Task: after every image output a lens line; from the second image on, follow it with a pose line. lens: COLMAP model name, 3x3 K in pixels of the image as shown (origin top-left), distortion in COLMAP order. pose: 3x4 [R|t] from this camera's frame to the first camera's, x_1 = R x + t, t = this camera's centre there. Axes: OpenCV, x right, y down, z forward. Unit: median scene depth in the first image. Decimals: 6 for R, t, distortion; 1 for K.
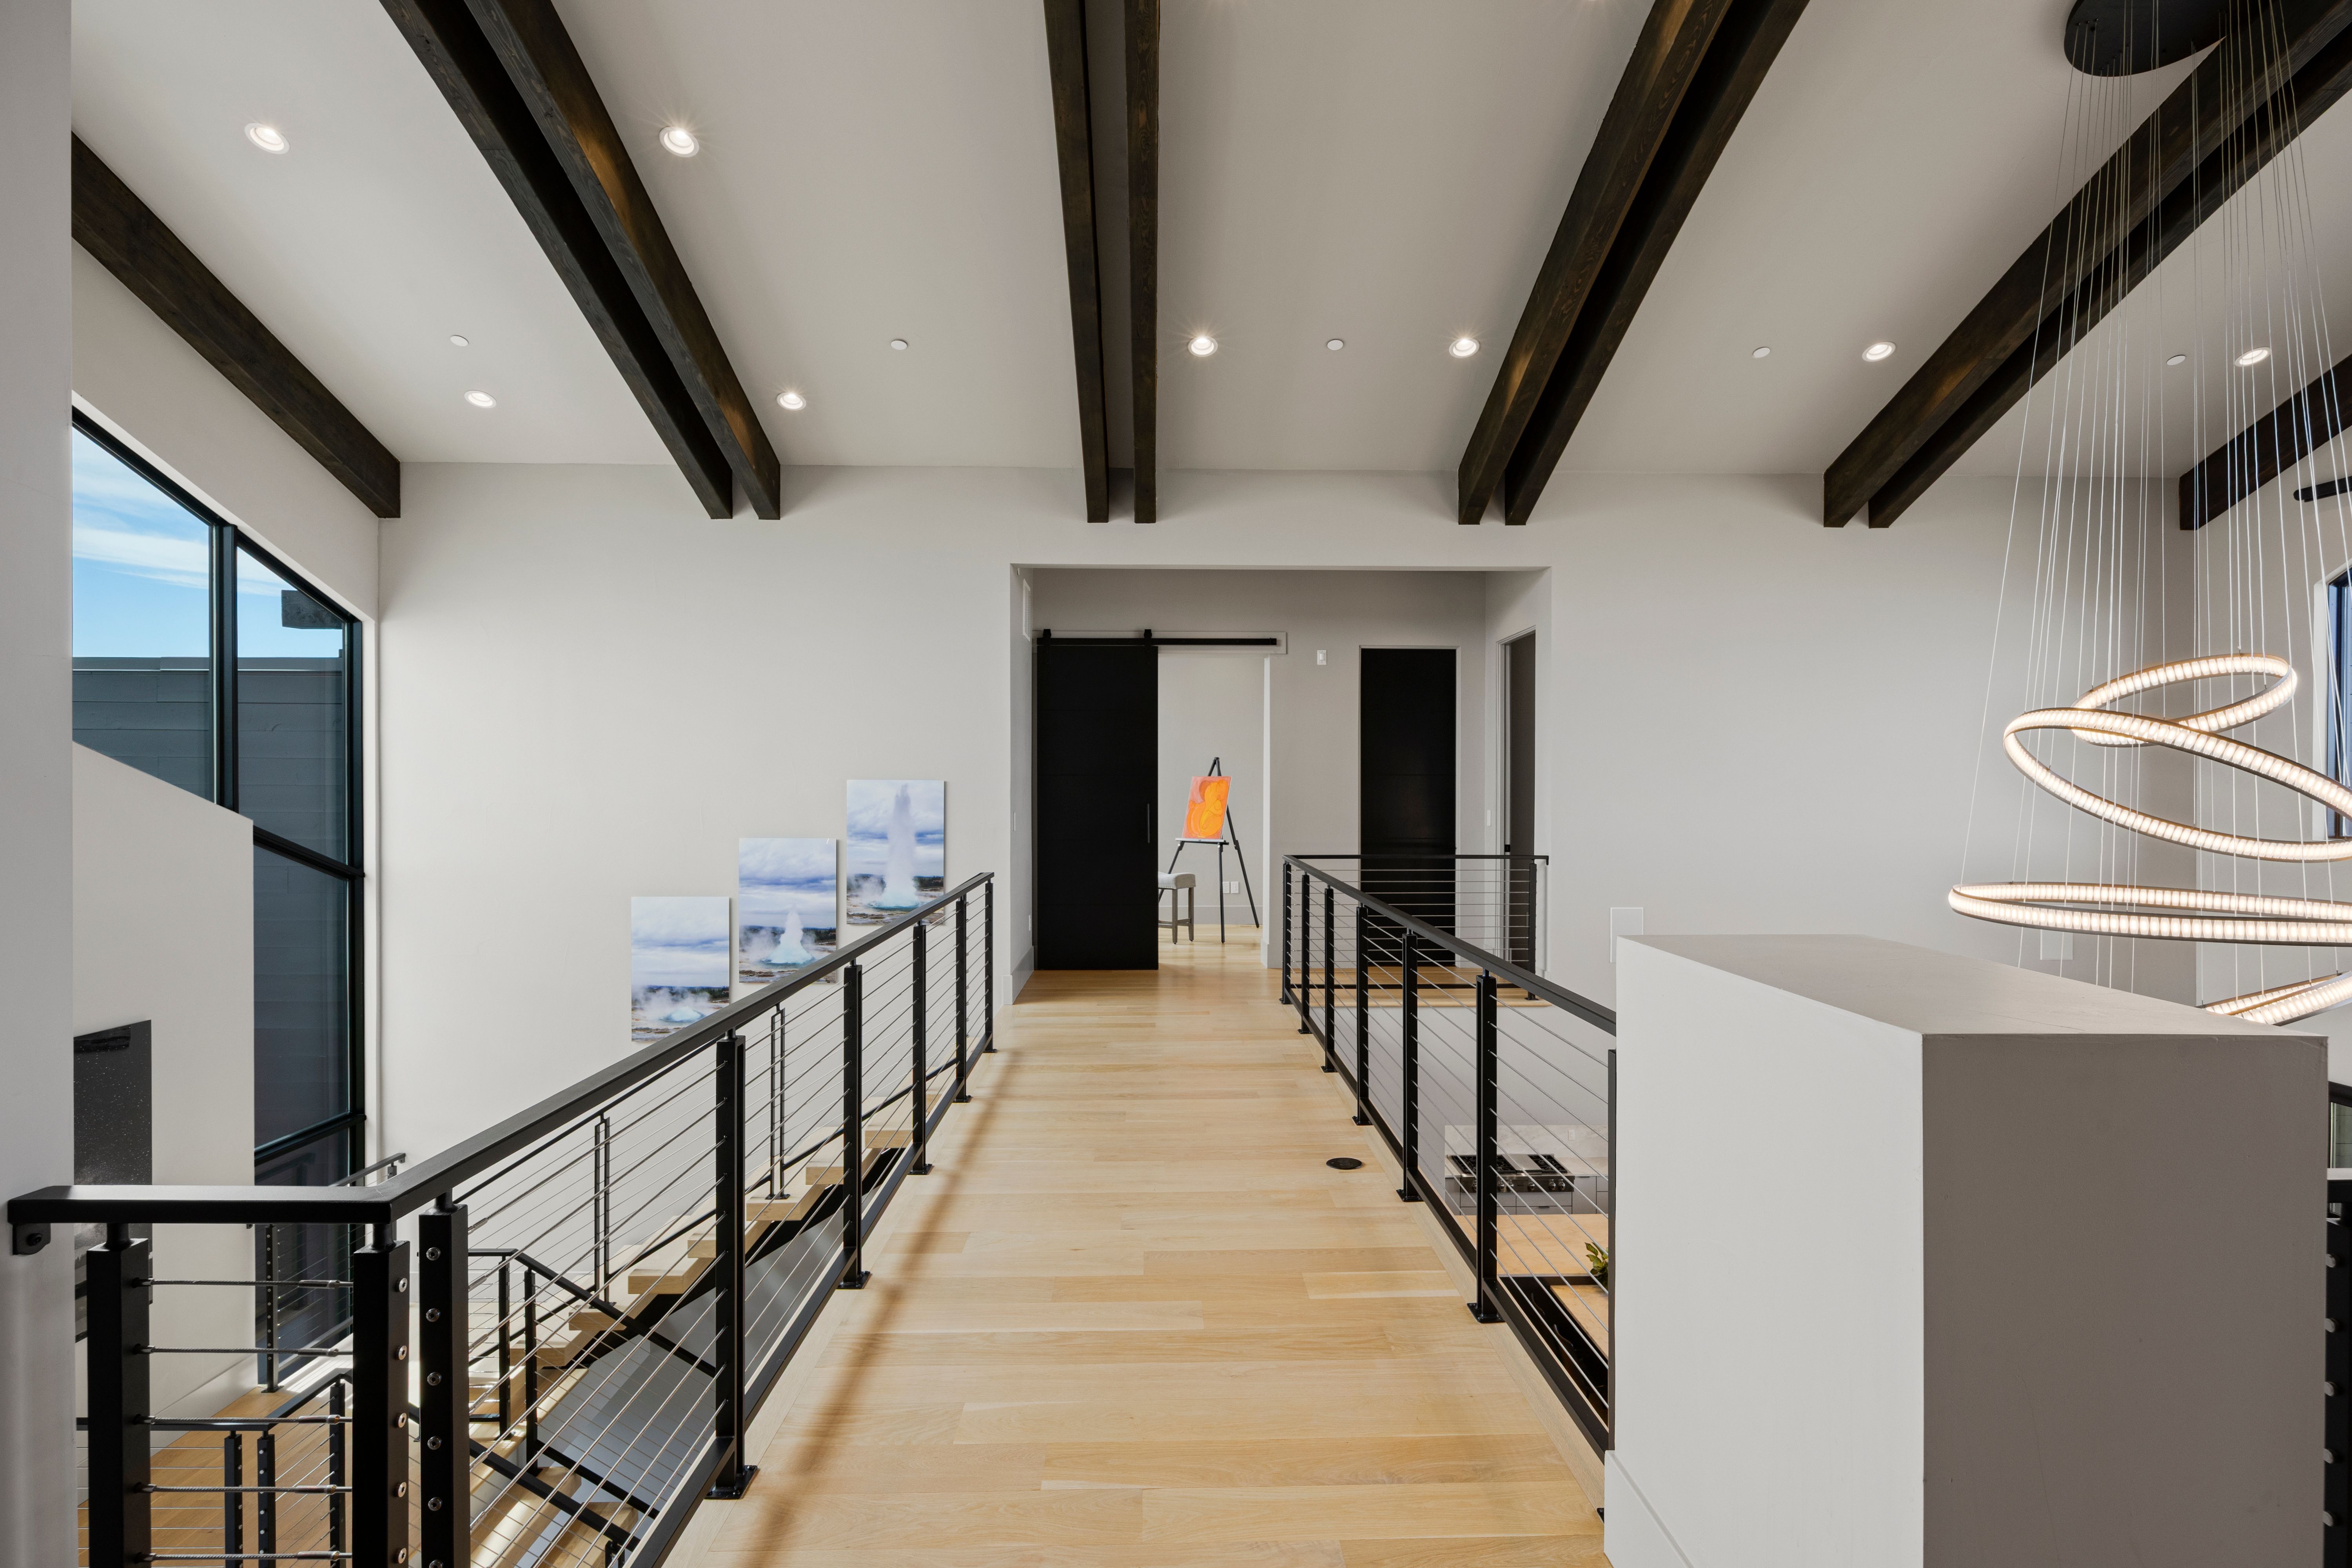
lens RADIAL K [[1237.9, 0, 1176.0], [0, 1237.9, 784.0], [0, 0, 1]] dist [-0.000252, -0.000157]
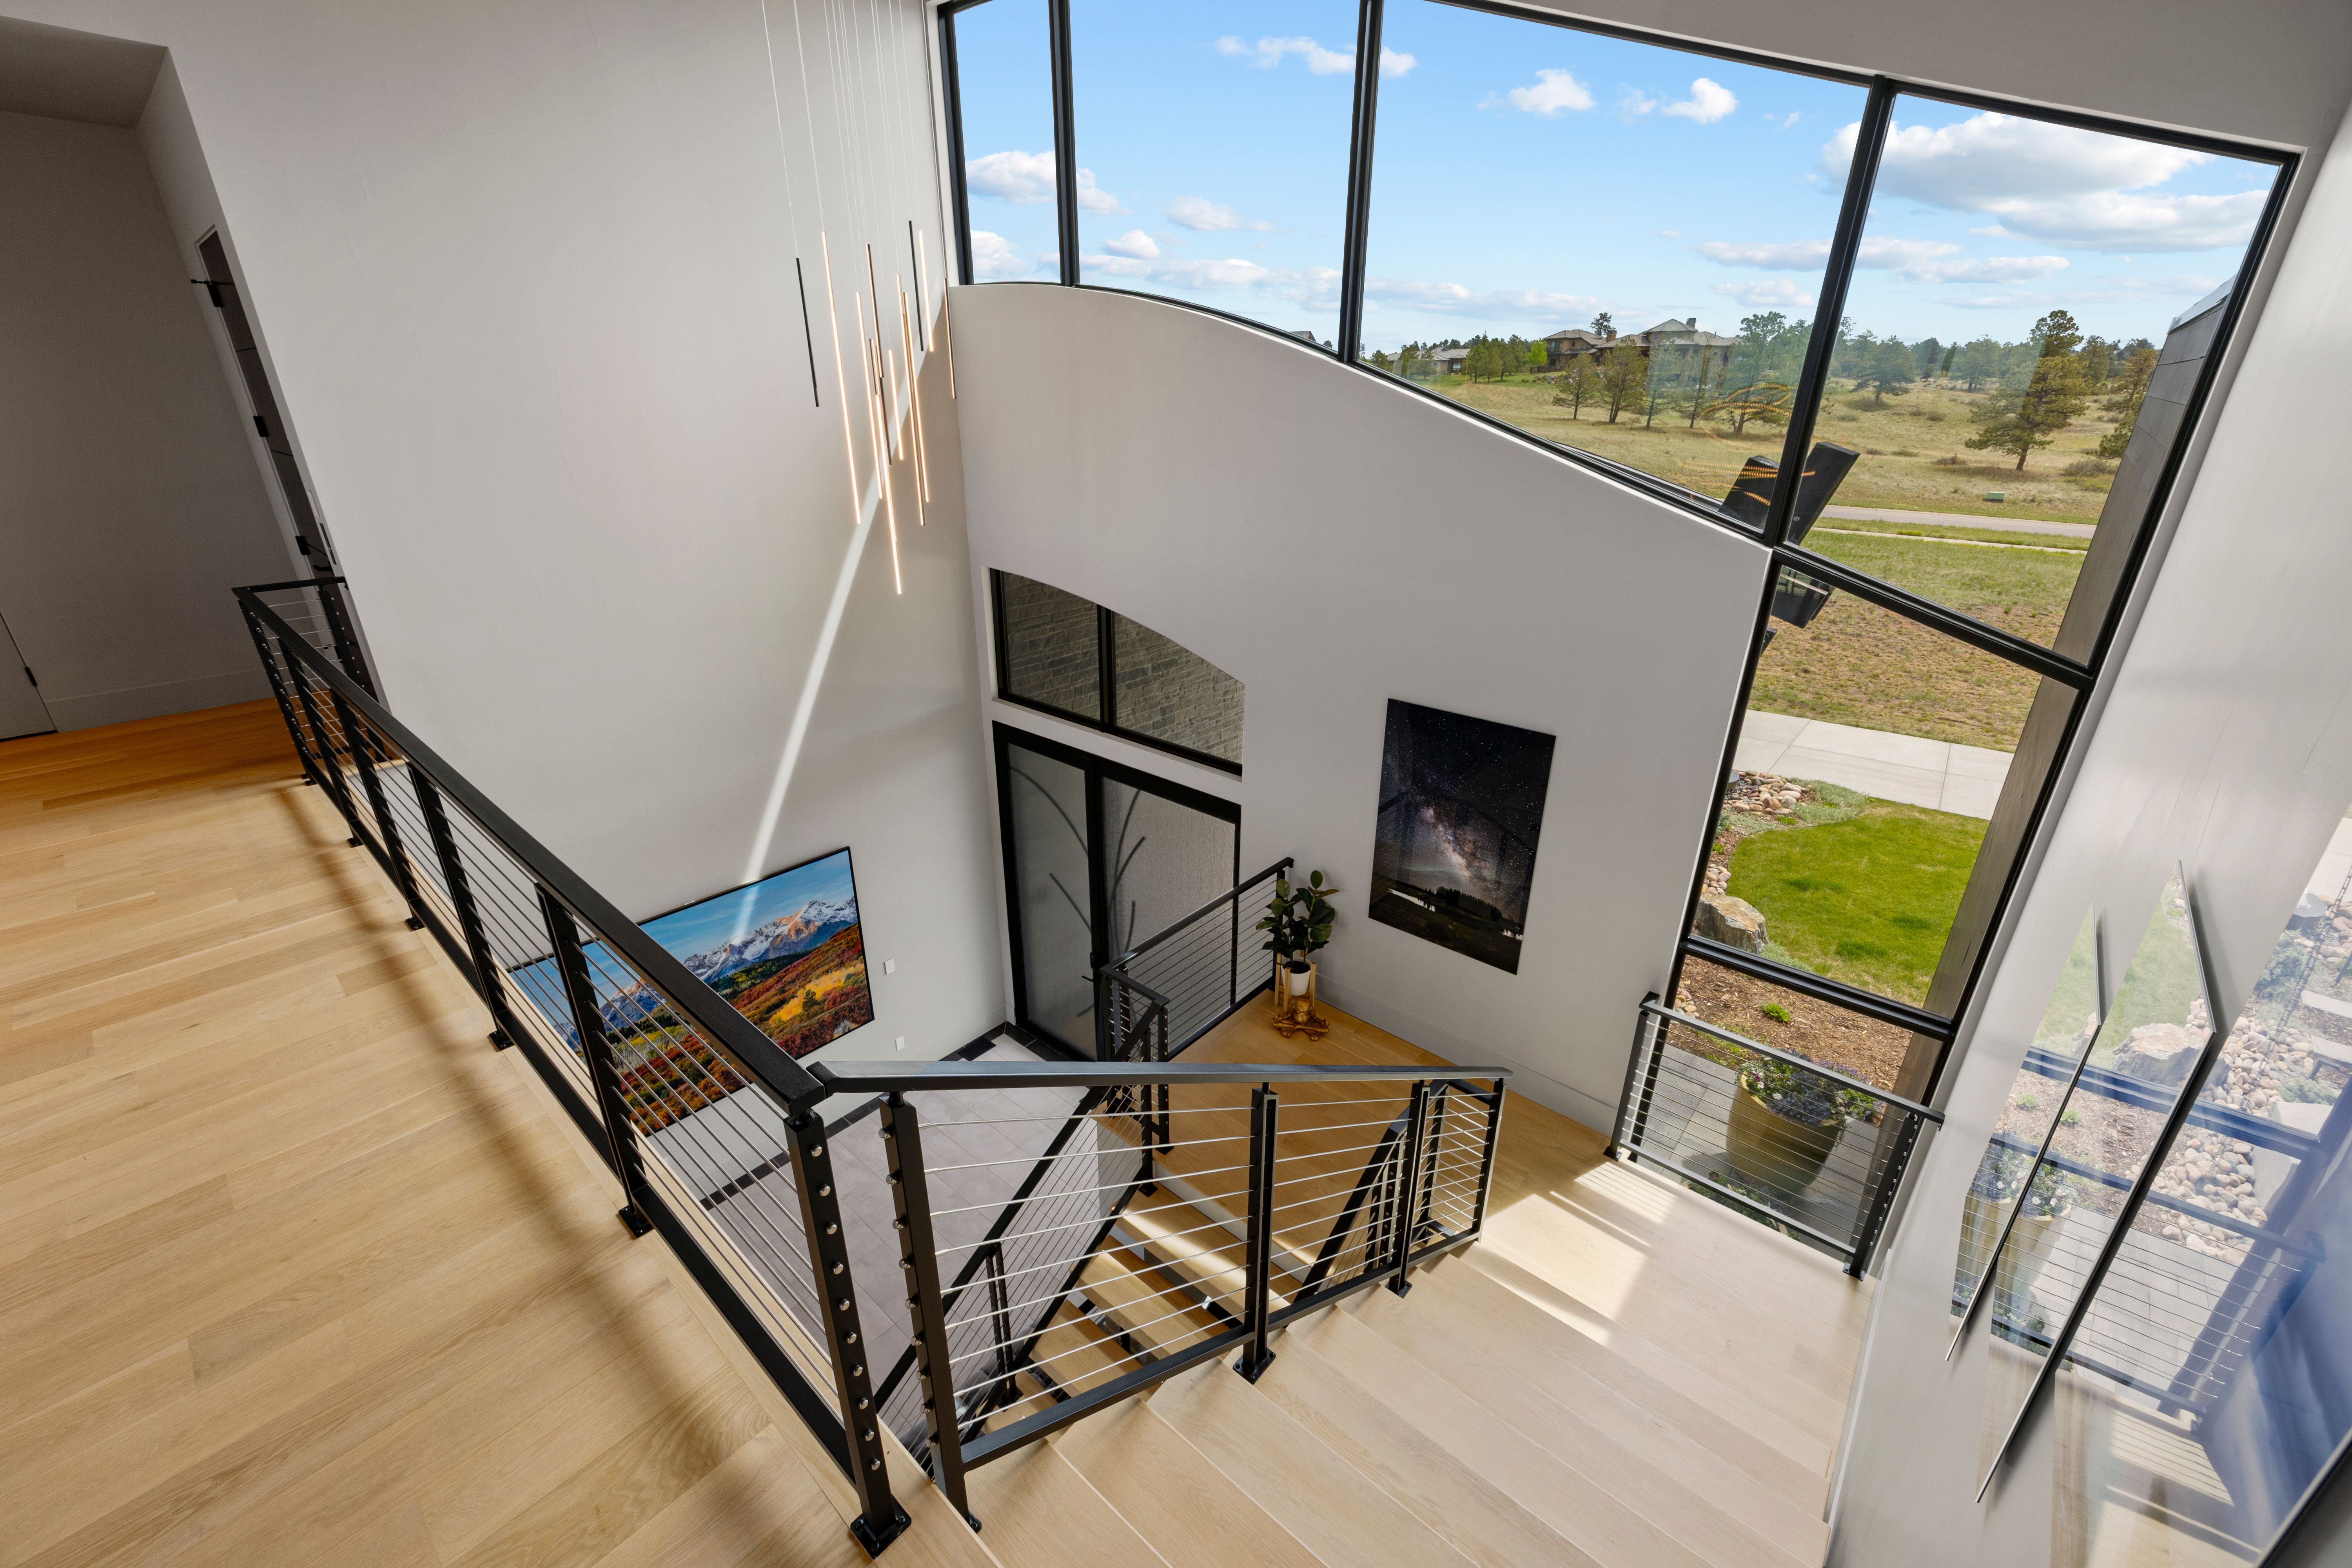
lens RADIAL K [[943.9, 0, 1176.0], [0, 943.9, 784.0], [0, 0, 1]] dist [-0.000970, -0.000139]
pose [[-0.676650, 0.281496, -0.680370, -0.140072], [-0.004811, 0.922324, 0.386387, -0.093409], [0.736289, 0.264722, -0.622737, 1.816732]]
